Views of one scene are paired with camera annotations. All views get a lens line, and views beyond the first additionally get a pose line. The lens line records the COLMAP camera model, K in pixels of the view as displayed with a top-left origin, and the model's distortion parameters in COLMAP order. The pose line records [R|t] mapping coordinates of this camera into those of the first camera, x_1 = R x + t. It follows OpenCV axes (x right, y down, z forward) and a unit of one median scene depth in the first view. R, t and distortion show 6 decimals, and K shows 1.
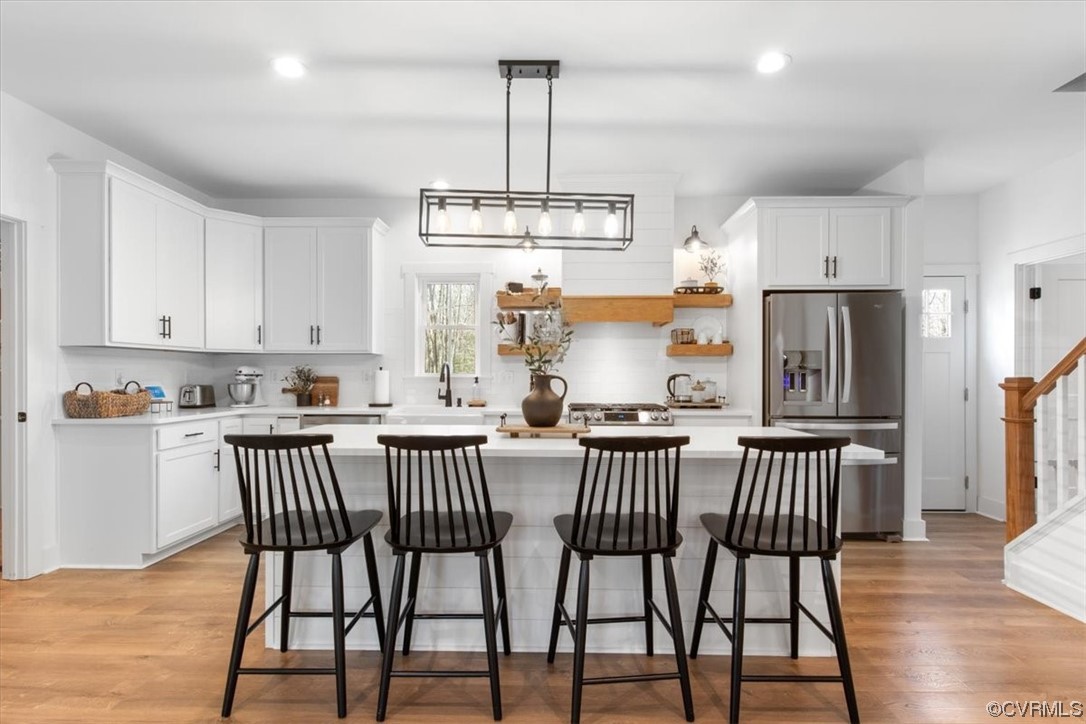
lens RADIAL K [[540.8, 0, 541.7], [0, 540.8, 384.2], [0, 0, 1]] dist [-0.000466, -0.000311]
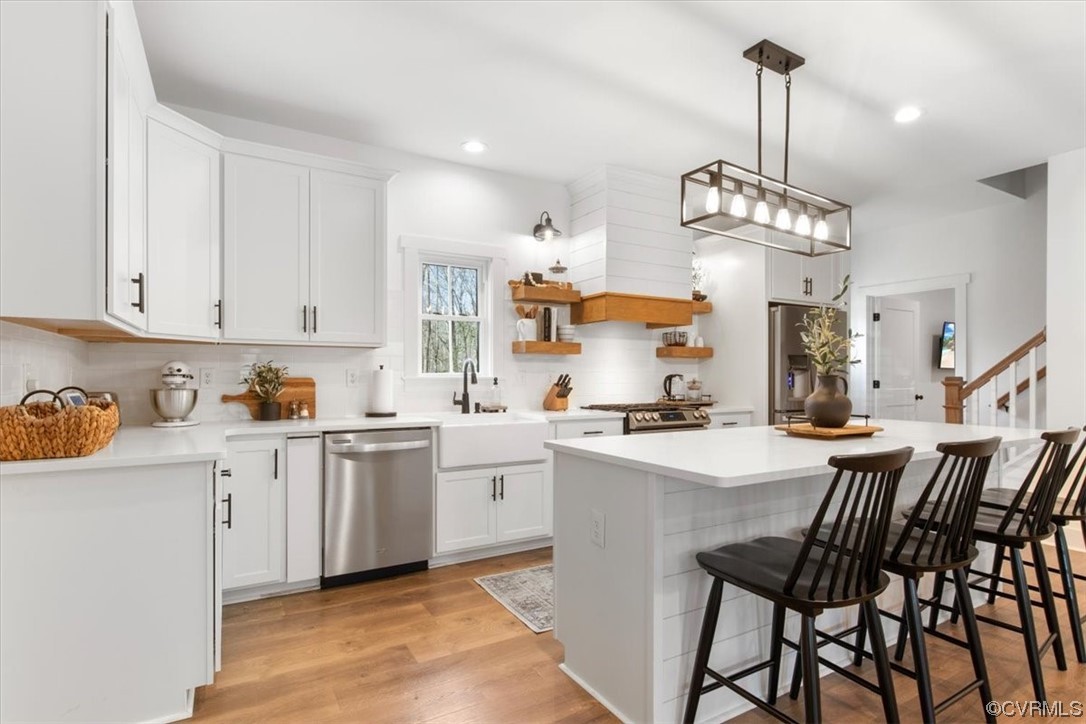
lens RADIAL K [[540.8, 0, 541.7], [0, 540.8, 384.2], [0, 0, 1]] dist [-0.000466, -0.000311]
pose [[0.854804, -0.008768, 0.518877, -0.516209], [0.010301, 0.999947, -0.000073, -0.002332], [-0.518849, 0.005407, 0.854849, 0.230090]]
